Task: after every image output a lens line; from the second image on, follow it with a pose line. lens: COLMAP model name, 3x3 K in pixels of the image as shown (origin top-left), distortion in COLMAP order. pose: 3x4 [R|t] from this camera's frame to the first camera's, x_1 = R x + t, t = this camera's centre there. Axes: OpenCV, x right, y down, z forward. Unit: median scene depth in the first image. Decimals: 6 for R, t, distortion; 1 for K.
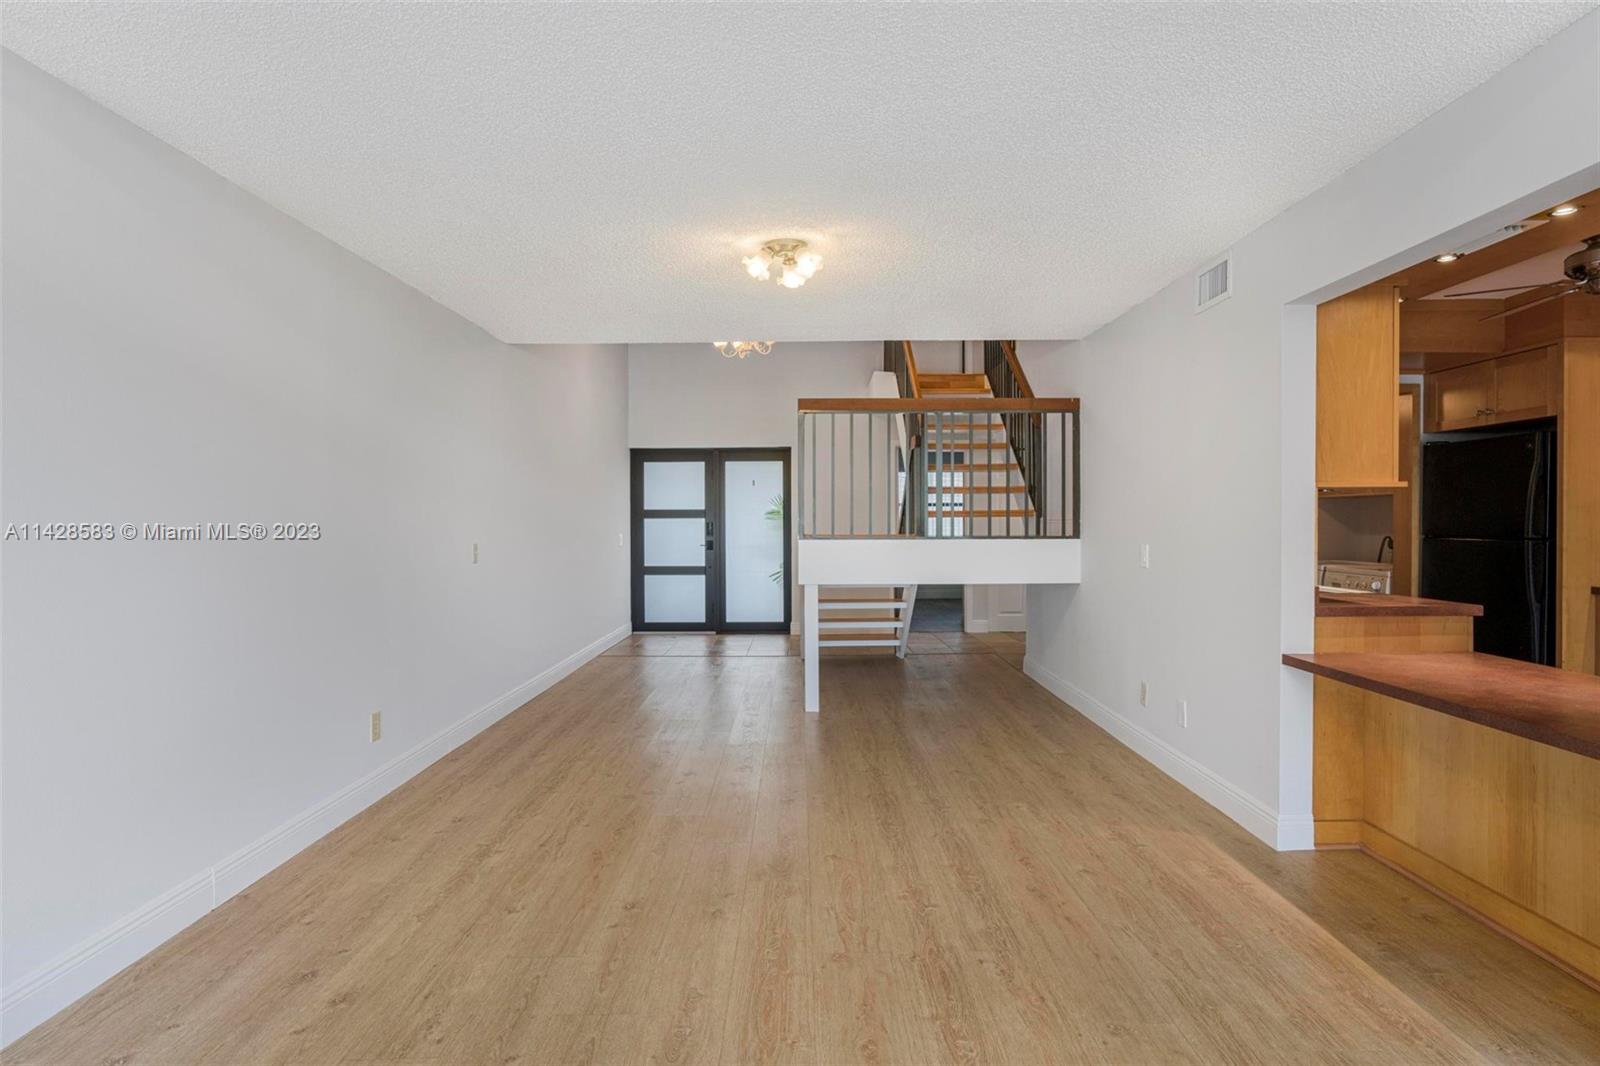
lens RADIAL K [[879.7, 0, 804.0], [0, 879.7, 521.1], [0, 0, 1]] dist [-0.038984, 0.020266]
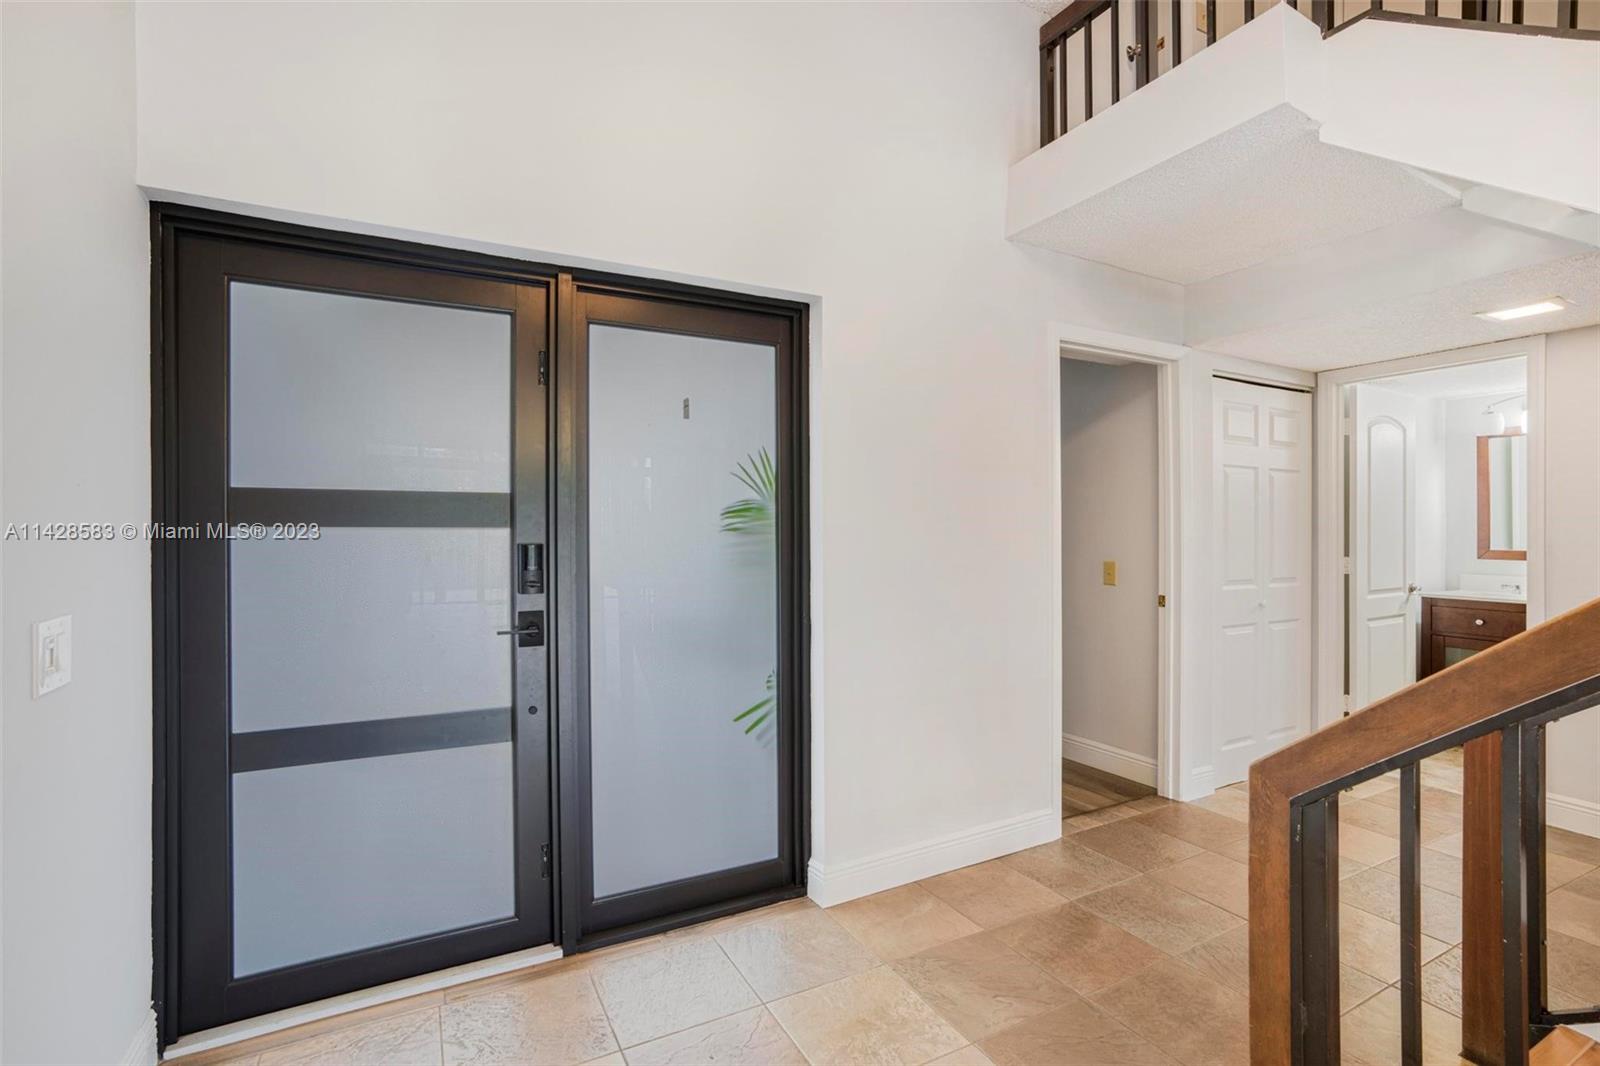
lens RADIAL K [[739.9, 0, 785.9], [0, 739.9, 540.6], [0, 0, 1]] dist [-0.027663, 0.008384]
pose [[0.883926, 0.000680, 0.467627, -0.304093], [0.001556, 0.999989, -0.004395, 0.004379], [-0.467625, 0.004613, 0.883915, 1.627132]]
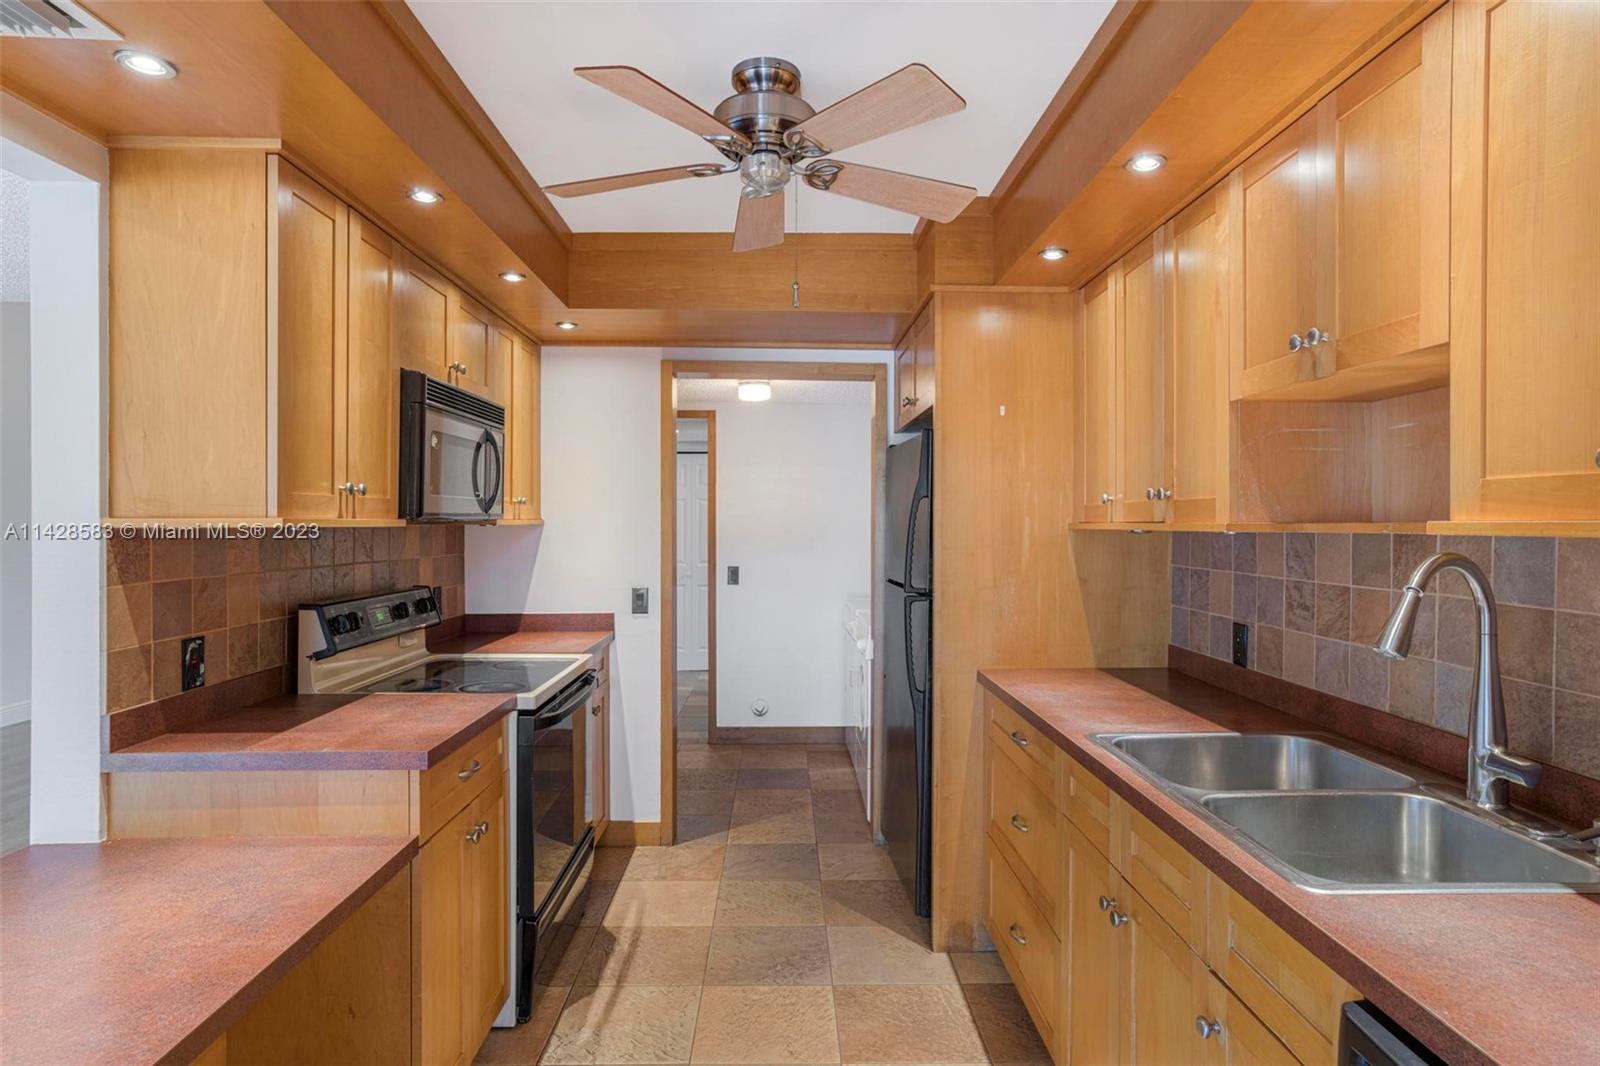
lens RADIAL K [[879.7, 0, 806.2], [0, 879.7, 523.8], [0, 0, 1]] dist [-0.038984, 0.020266]
pose [[0.999653, 0.004687, 0.025902, 0.724365], [-0.004585, 0.999981, -0.004010, -0.029517], [-0.025920, 0.003890, 0.999656, 0.332092]]
